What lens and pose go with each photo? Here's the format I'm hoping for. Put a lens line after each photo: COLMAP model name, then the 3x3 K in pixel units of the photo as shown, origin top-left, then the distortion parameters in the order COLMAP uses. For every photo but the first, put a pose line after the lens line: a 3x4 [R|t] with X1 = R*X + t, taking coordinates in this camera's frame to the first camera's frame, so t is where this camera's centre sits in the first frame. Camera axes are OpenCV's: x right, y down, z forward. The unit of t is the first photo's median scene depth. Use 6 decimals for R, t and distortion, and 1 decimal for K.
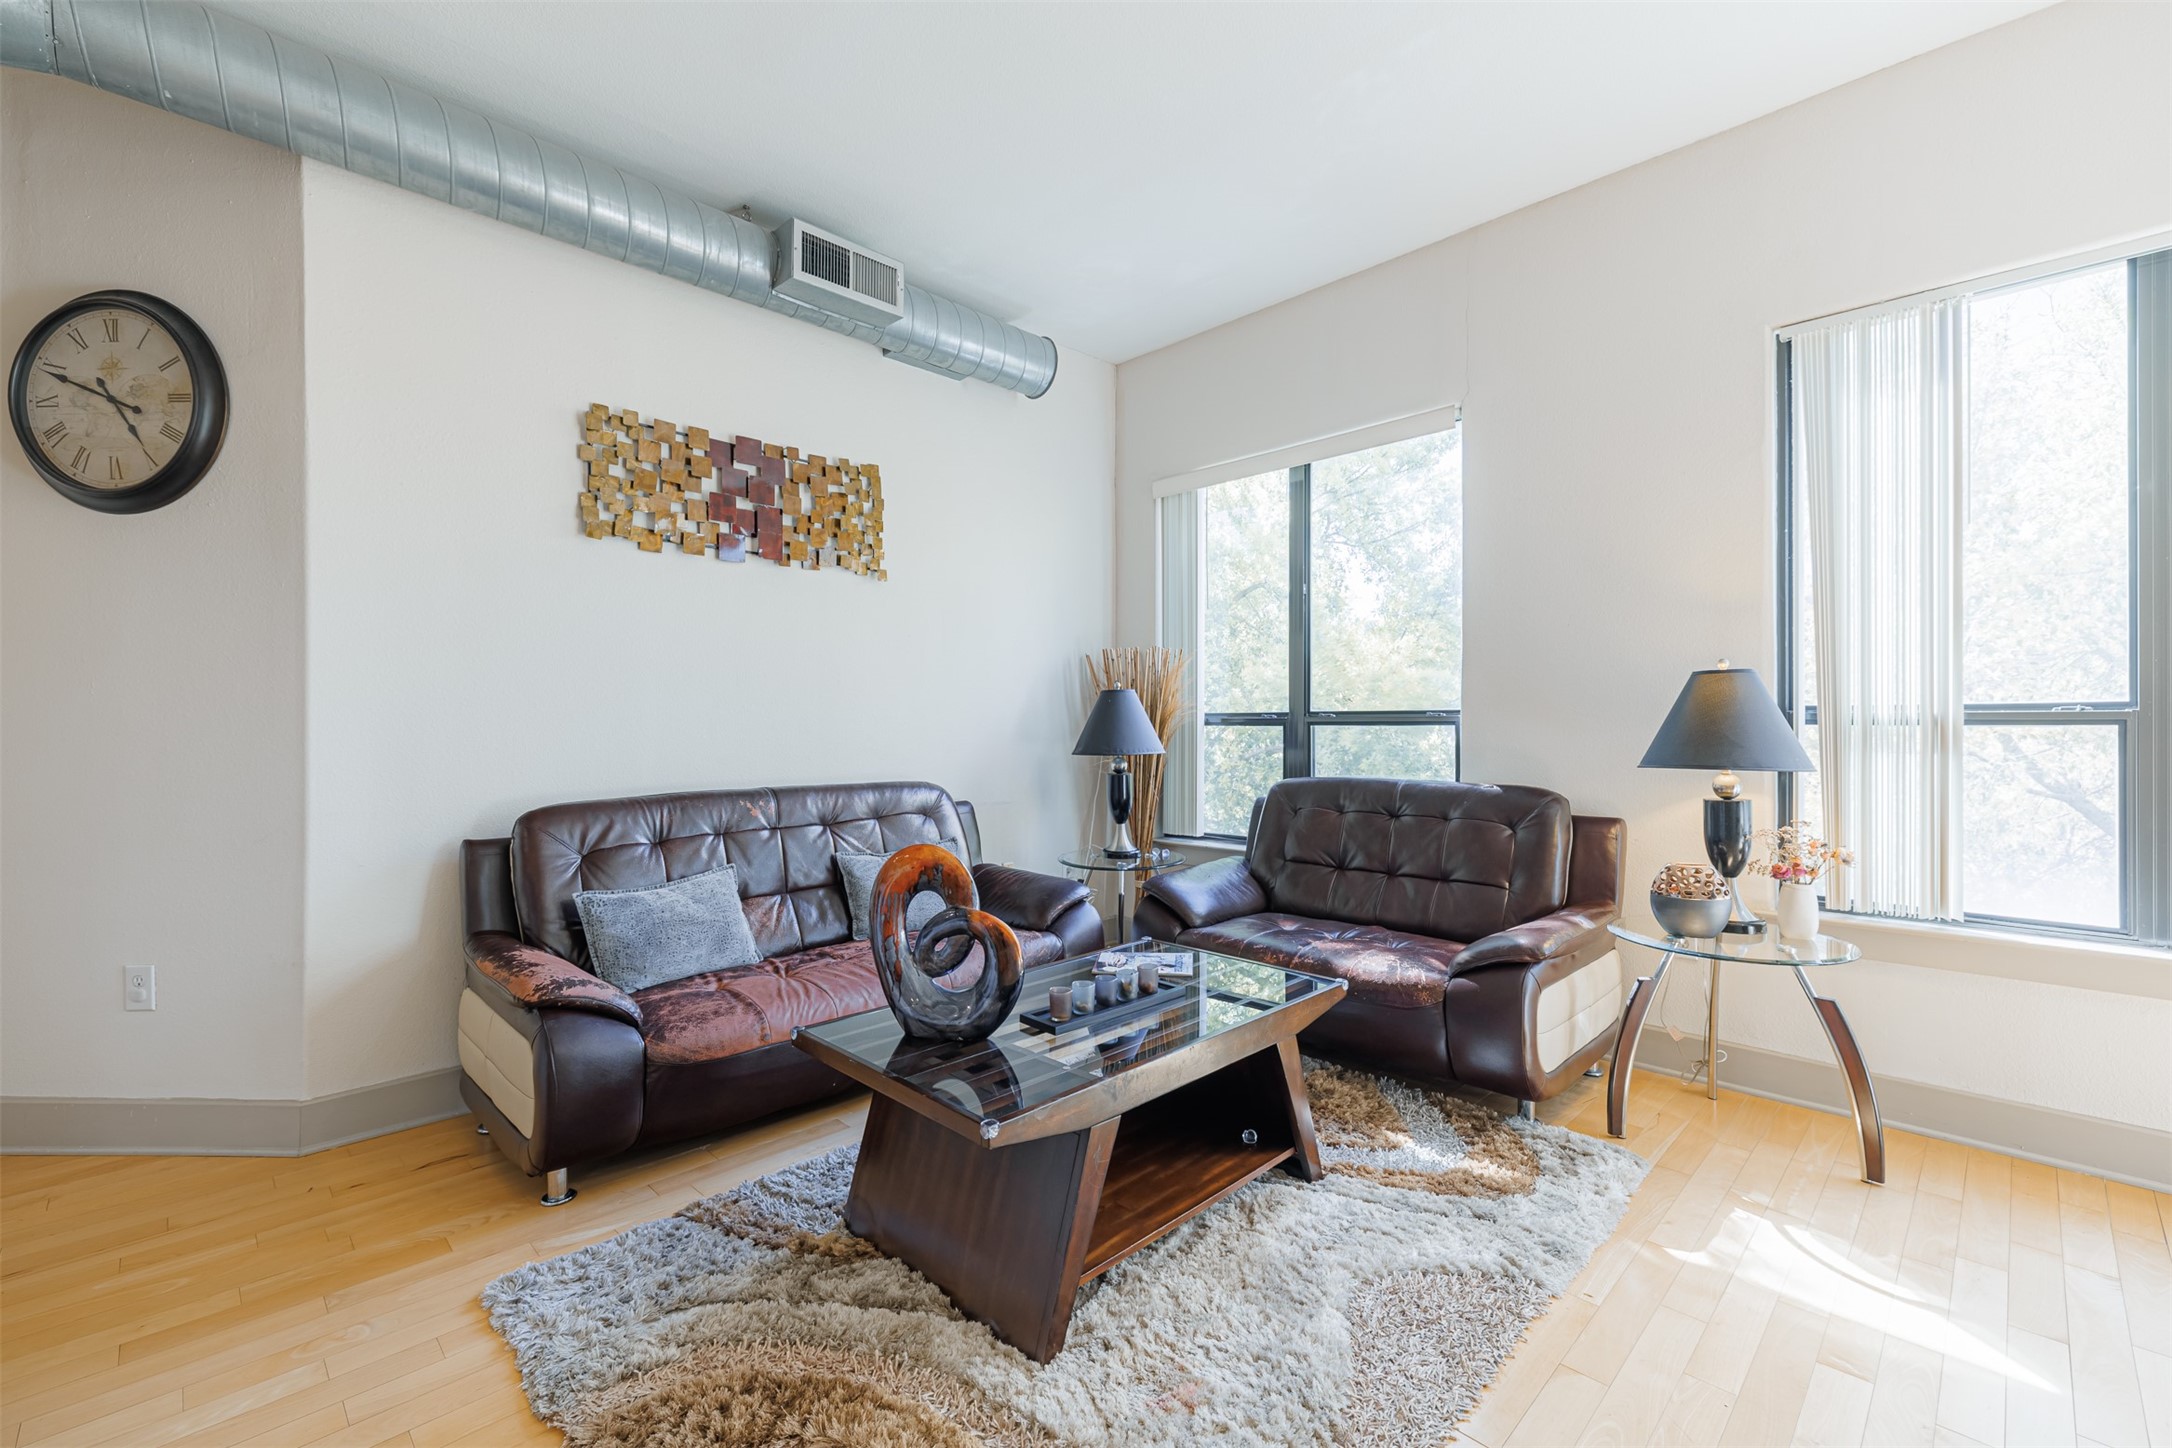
lens RADIAL K [[918.0, 0, 1088.2], [0, 918.0, 714.1], [0, 0, 1]] dist [0.008733, -0.000333]
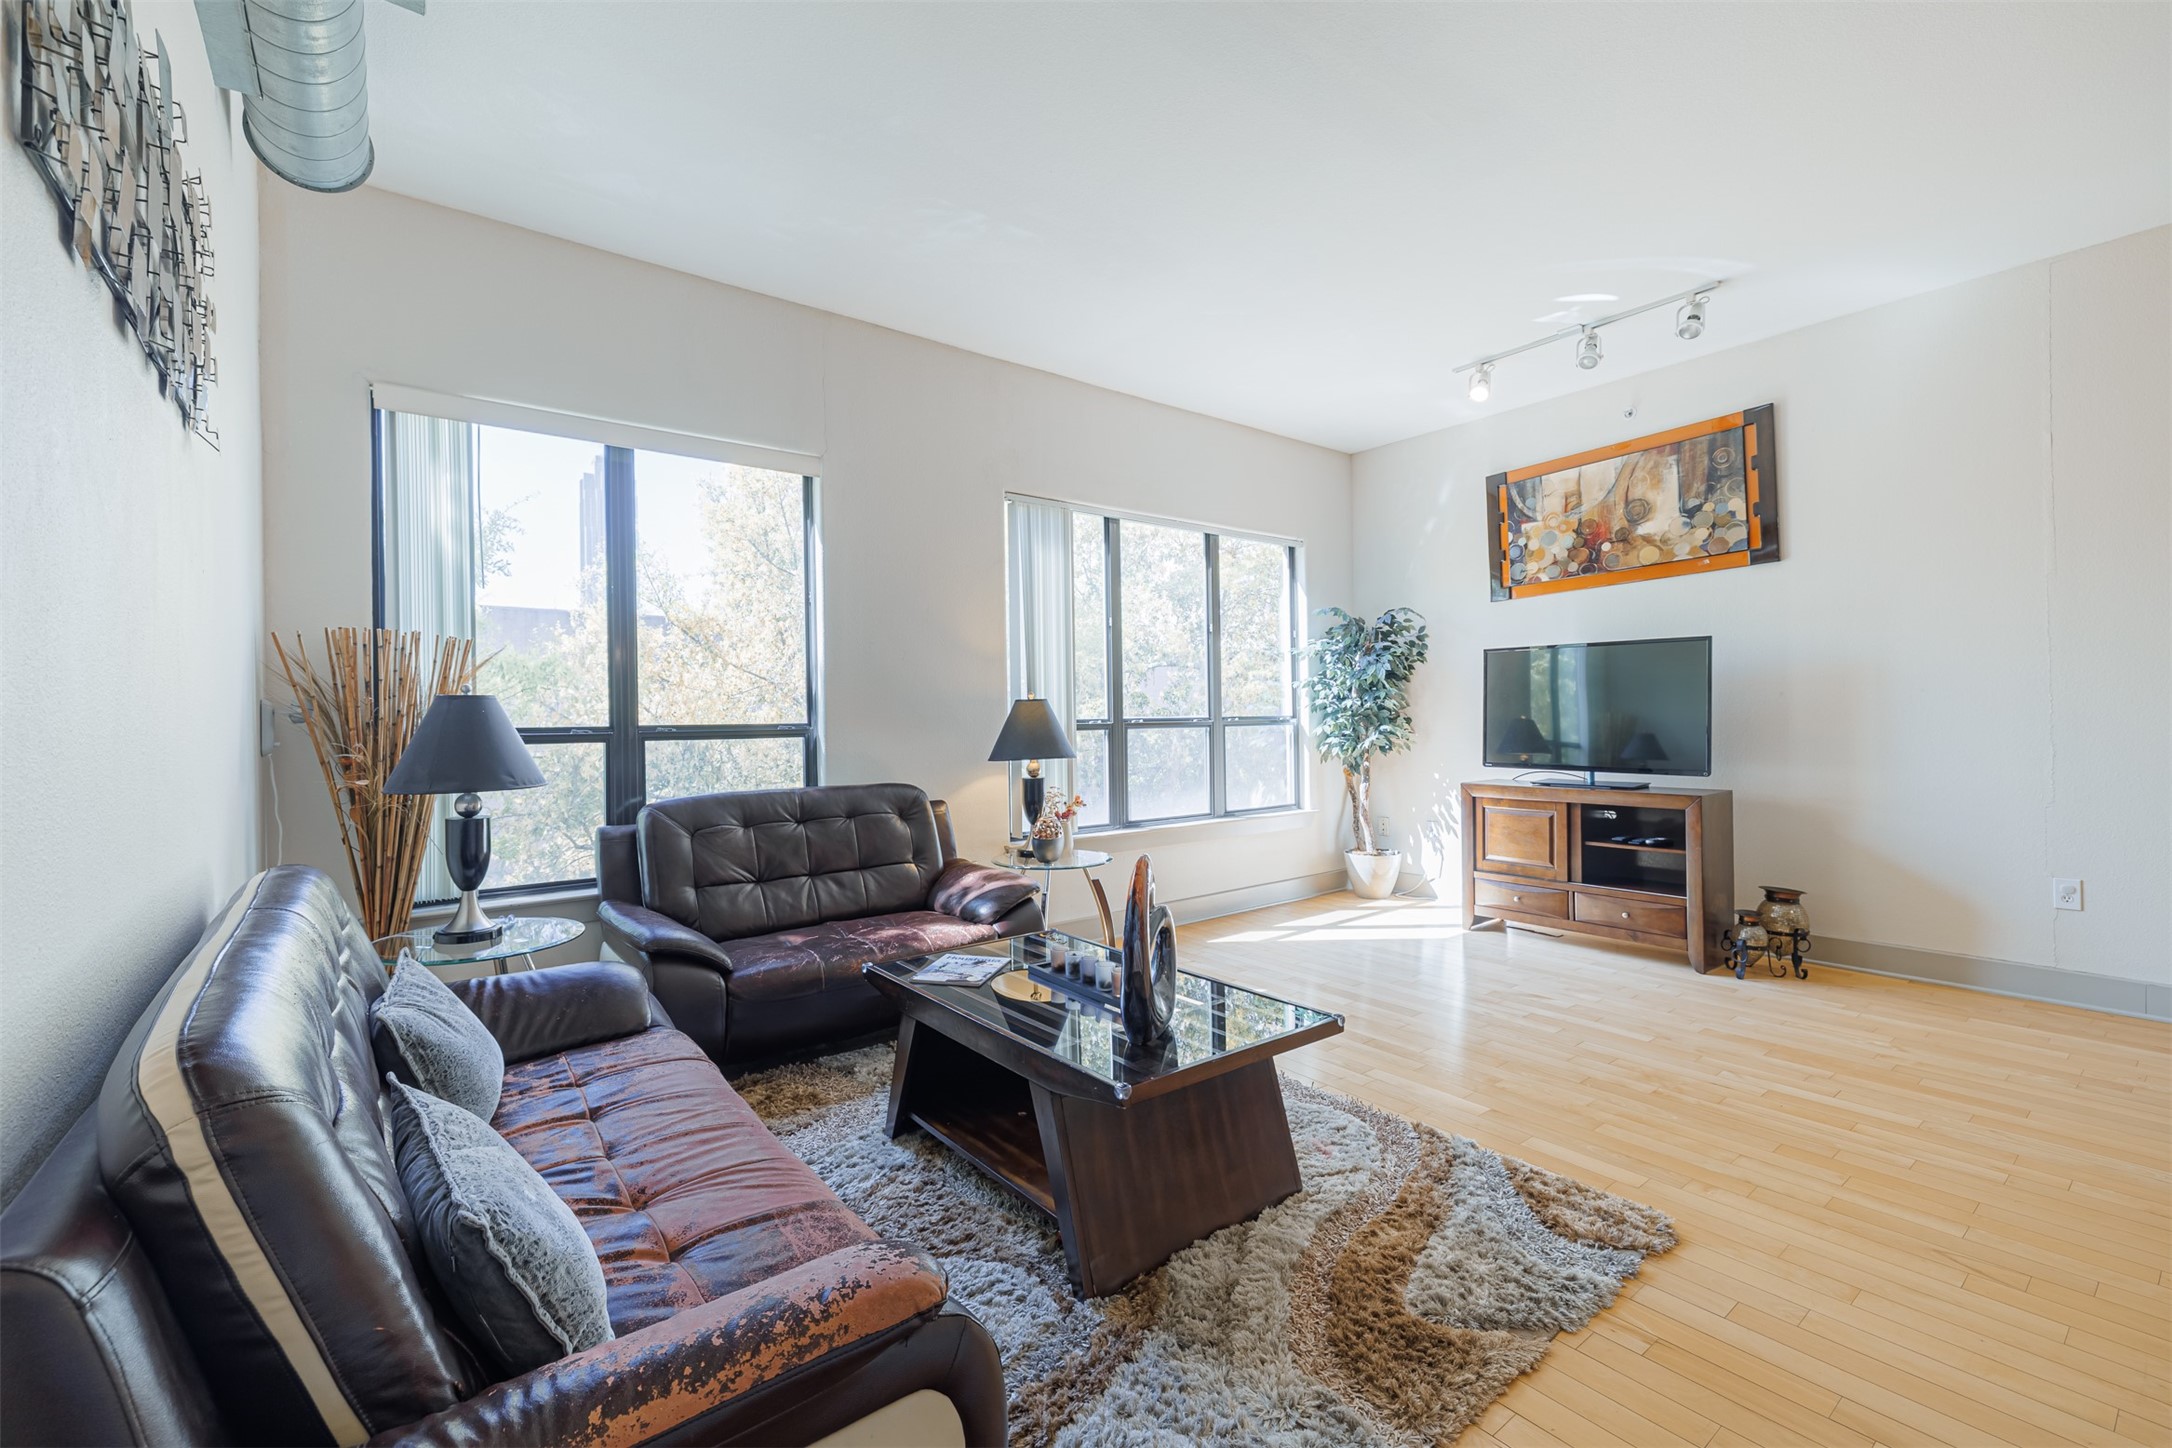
lens RADIAL K [[918.0, 0, 1088.2], [0, 918.0, 714.1], [0, 0, 1]] dist [0.008733, -0.000333]
pose [[0.111862, 0.008558, 0.993687, -0.761380], [0.005892, 0.999940, -0.009275, -0.004082], [-0.993706, 0.006892, 0.111805, 0.594267]]
